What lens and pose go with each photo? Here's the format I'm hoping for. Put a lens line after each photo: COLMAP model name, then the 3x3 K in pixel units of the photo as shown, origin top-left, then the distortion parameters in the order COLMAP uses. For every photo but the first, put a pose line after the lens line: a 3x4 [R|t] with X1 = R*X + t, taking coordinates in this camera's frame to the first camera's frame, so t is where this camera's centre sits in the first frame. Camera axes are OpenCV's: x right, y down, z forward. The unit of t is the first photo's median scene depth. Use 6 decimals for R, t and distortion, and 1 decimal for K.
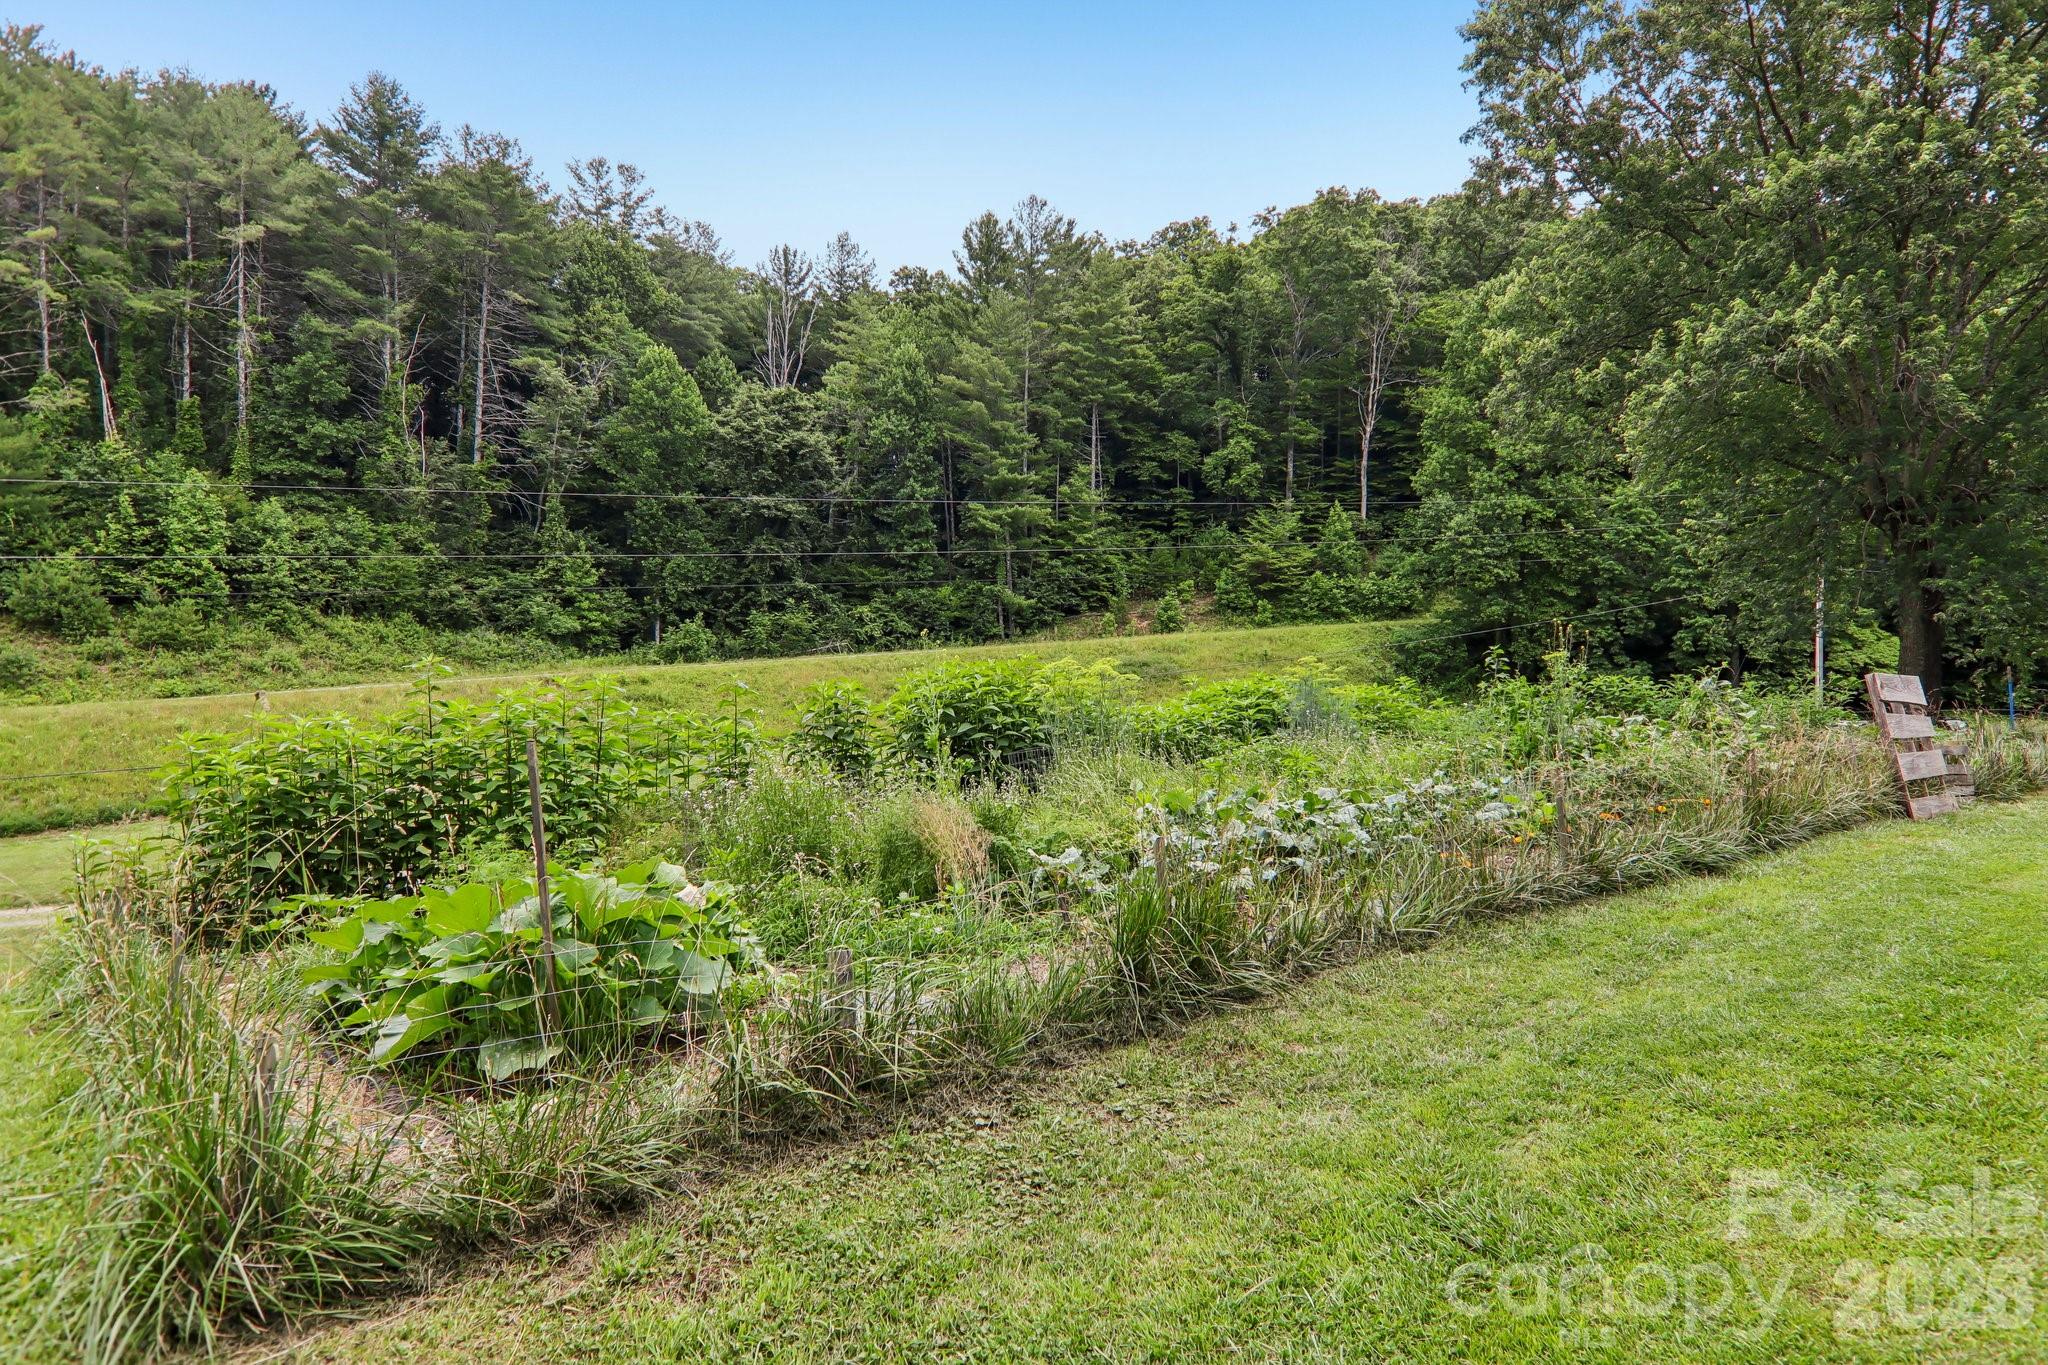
lens RADIAL K [[1136.8, 0, 1038.2], [0, 1136.8, 700.8], [0, 0, 1]] dist [0.005850, -0.018311]
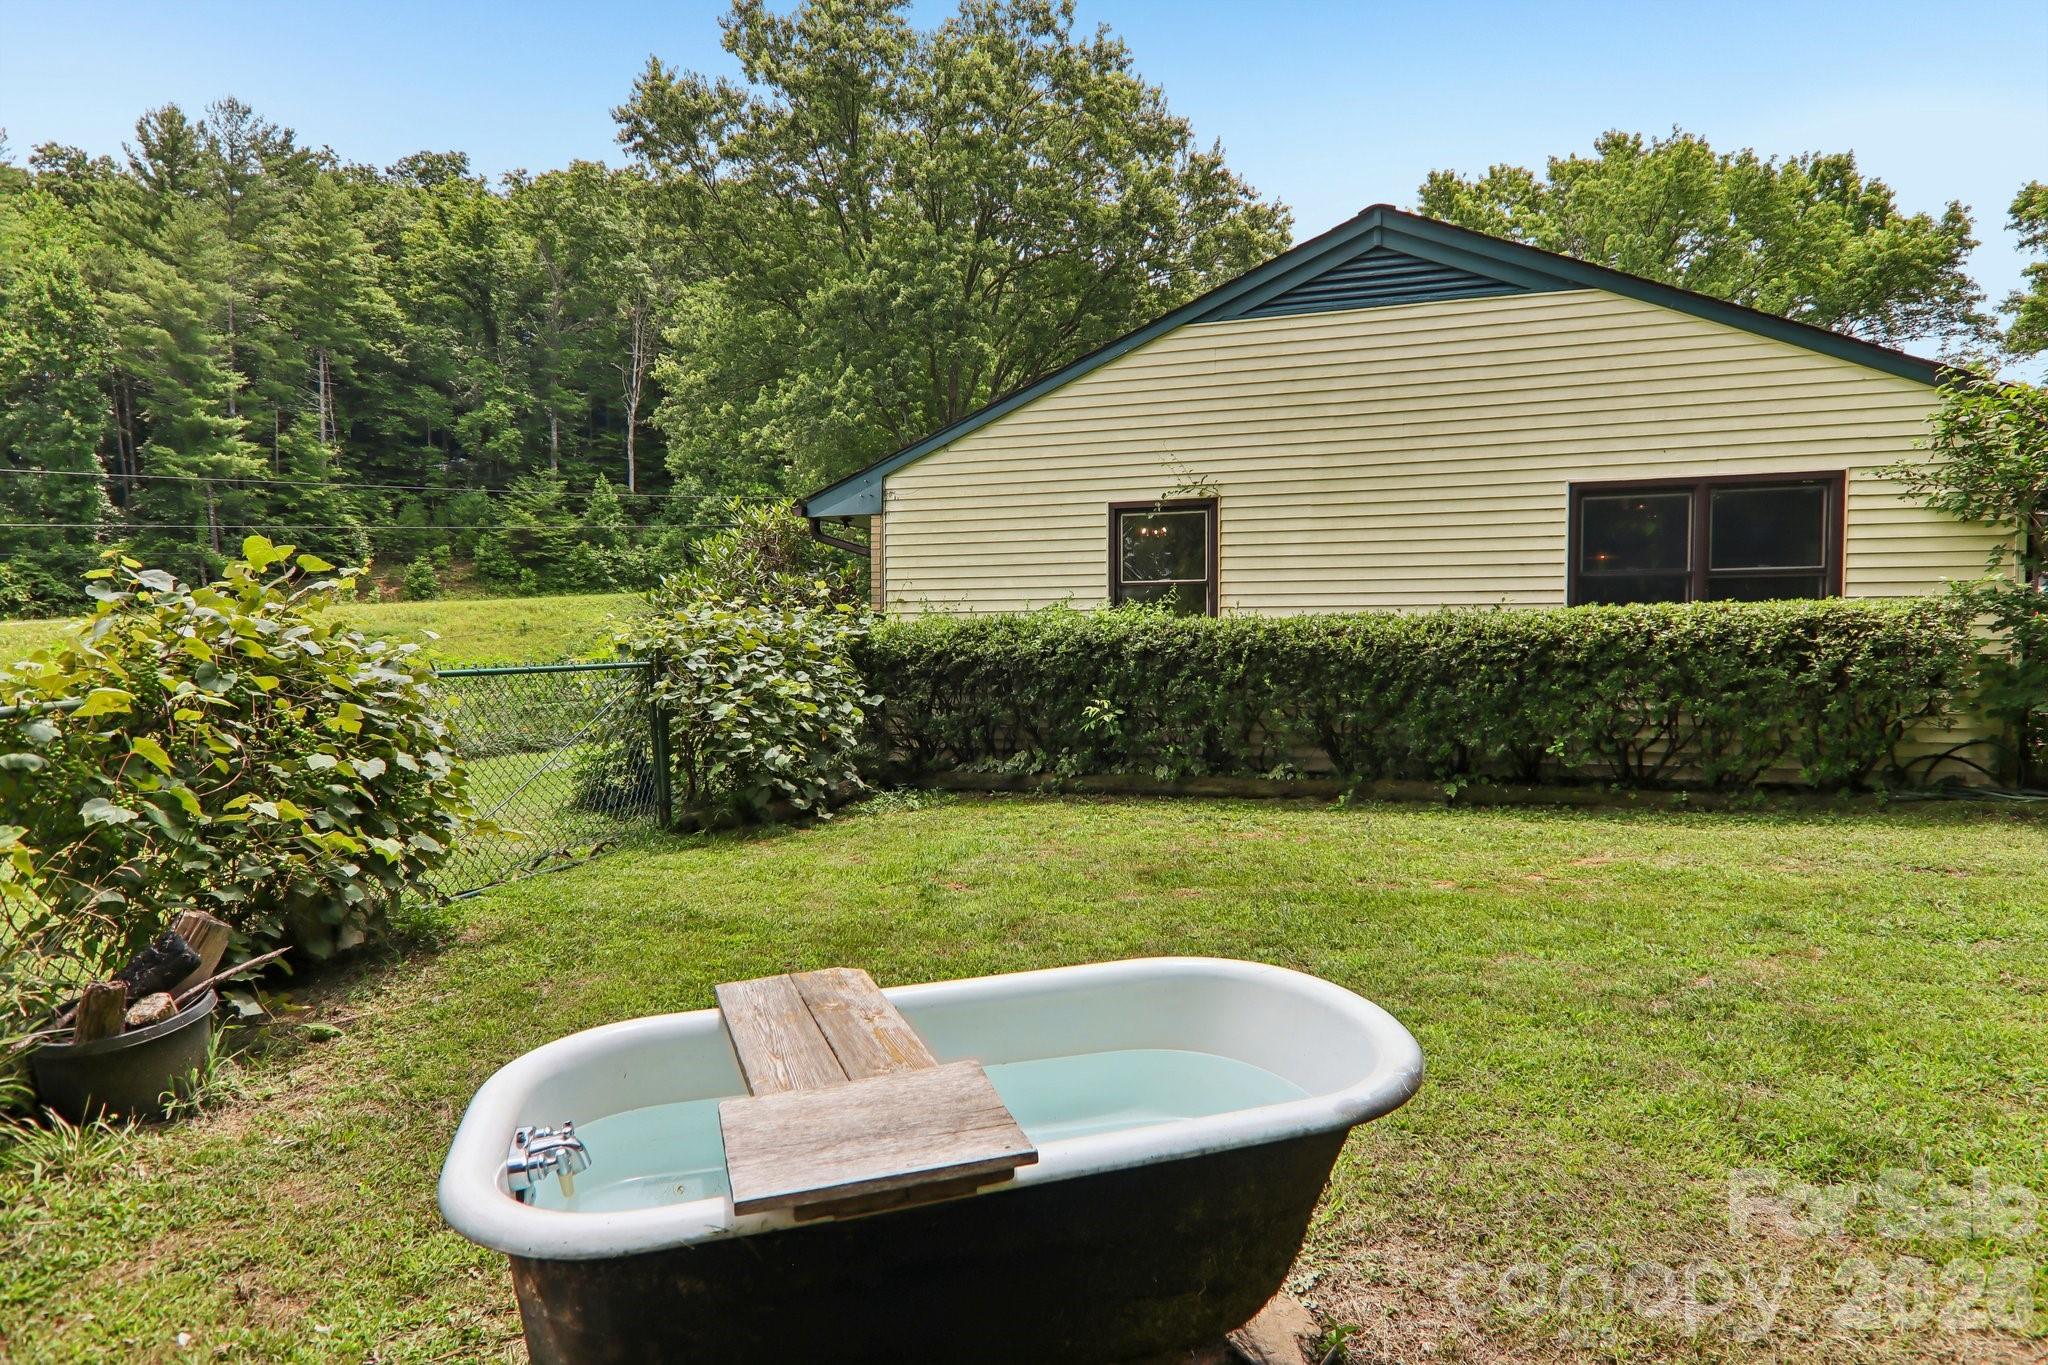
lens RADIAL K [[1136.8, 0, 1027.3], [0, 1136.8, 707.8], [0, 0, 1]] dist [0.005850, -0.018311]
pose [[0.837921, -0.036520, 0.544568, 0.019473], [0.017182, 0.999029, 0.040558, 0.000310], [-0.545521, -0.024628, 0.837735, -0.082380]]
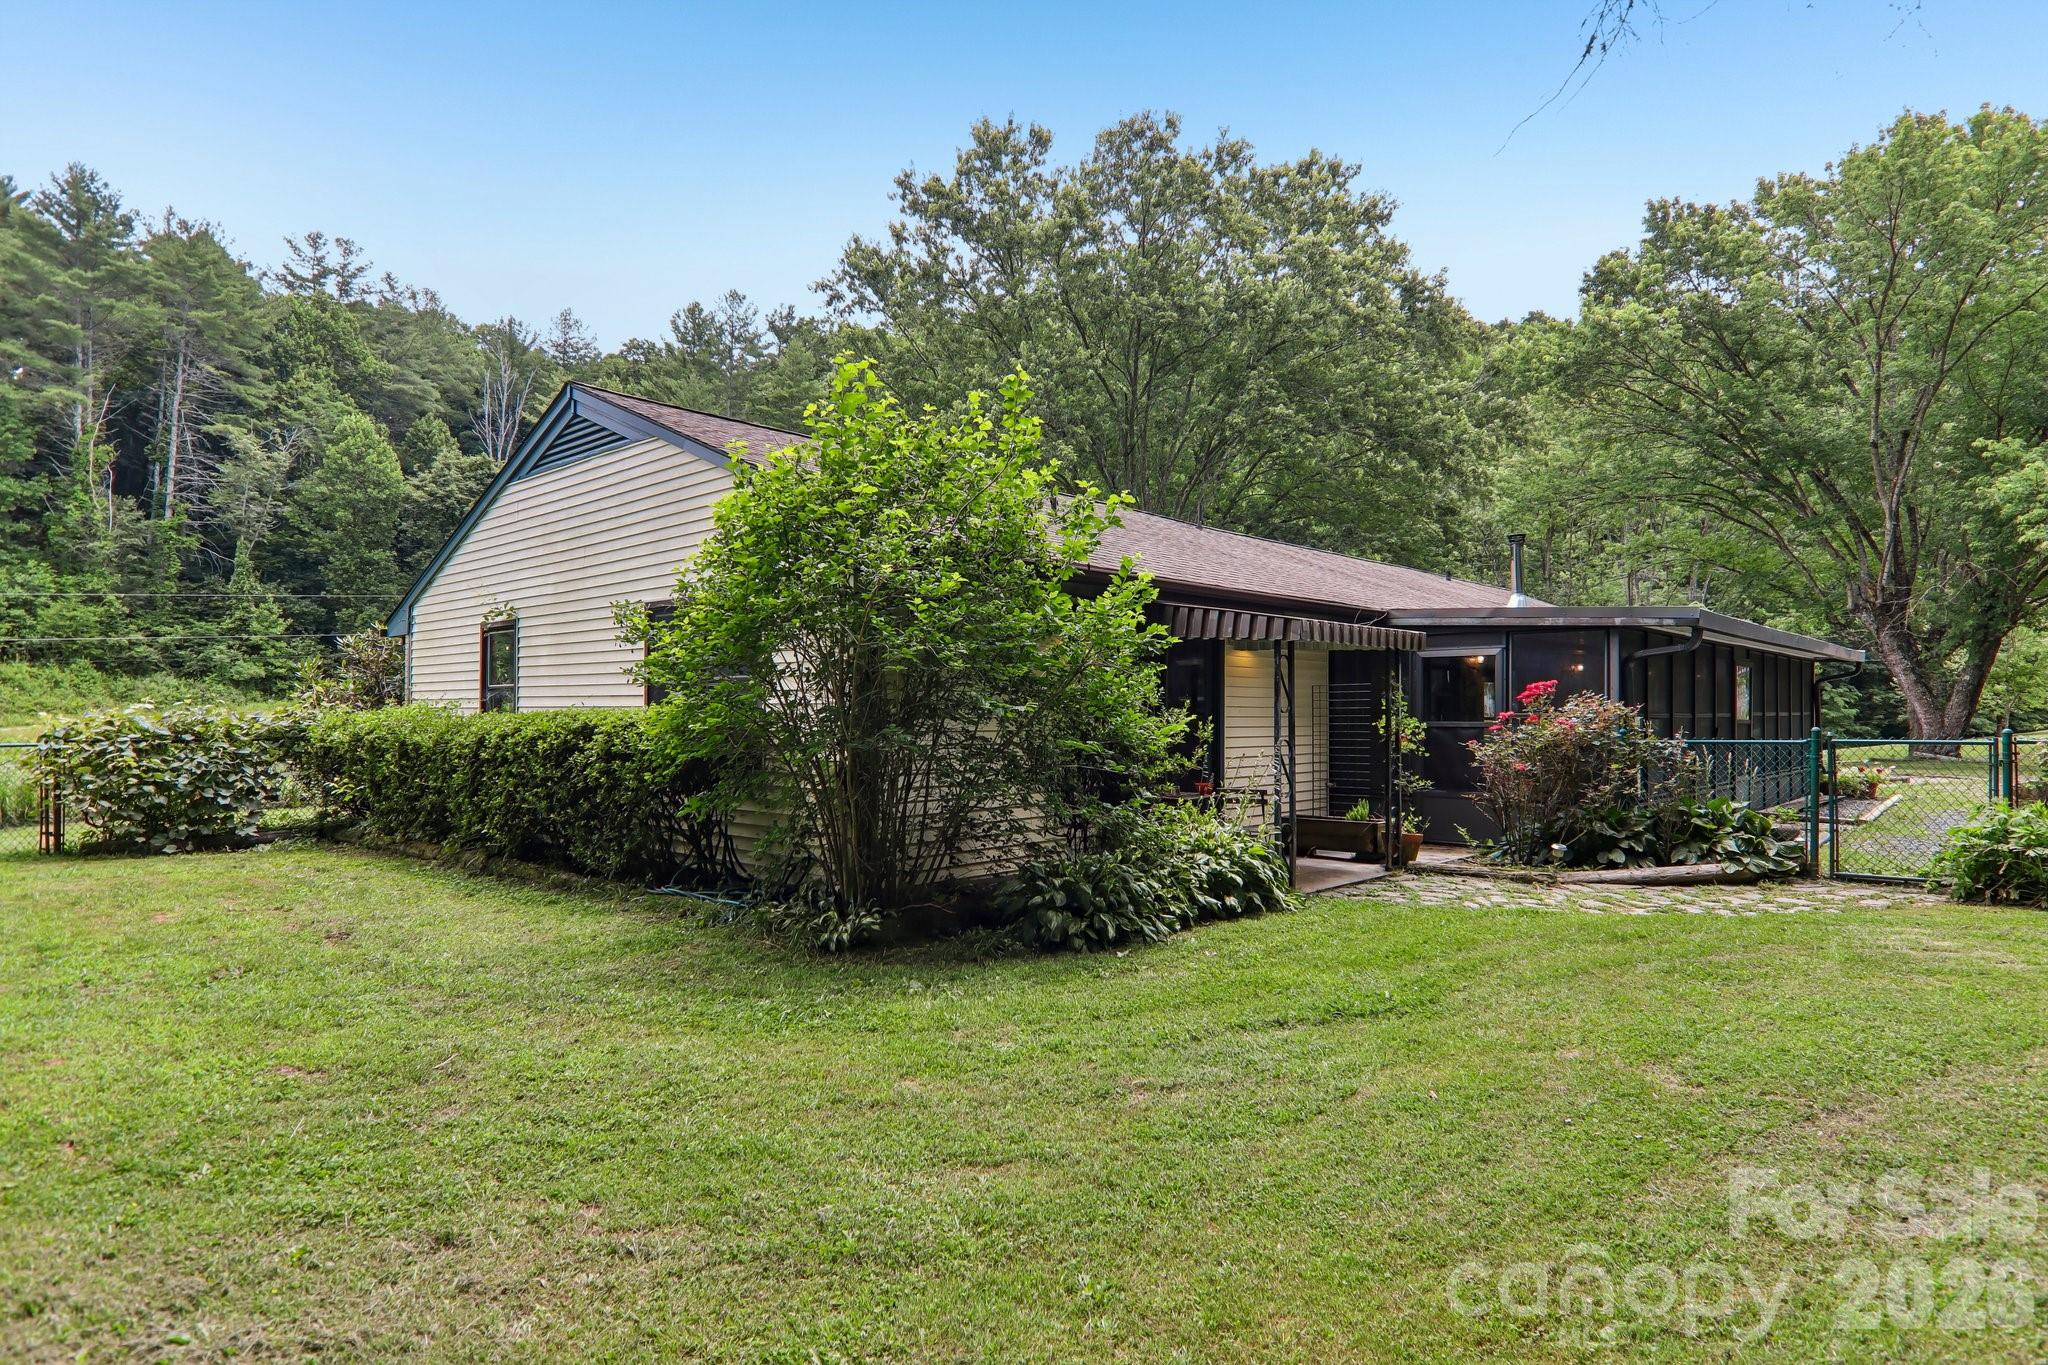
lens RADIAL K [[1136.8, 0, 1020.3], [0, 1136.8, 708.7], [0, 0, 1]] dist [0.005850, -0.018311]
pose [[0.990220, 0.007658, 0.139303, 0.133563], [-0.003425, 0.999526, -0.030605, -0.000420], [-0.139471, 0.029829, 0.989777, -0.142146]]
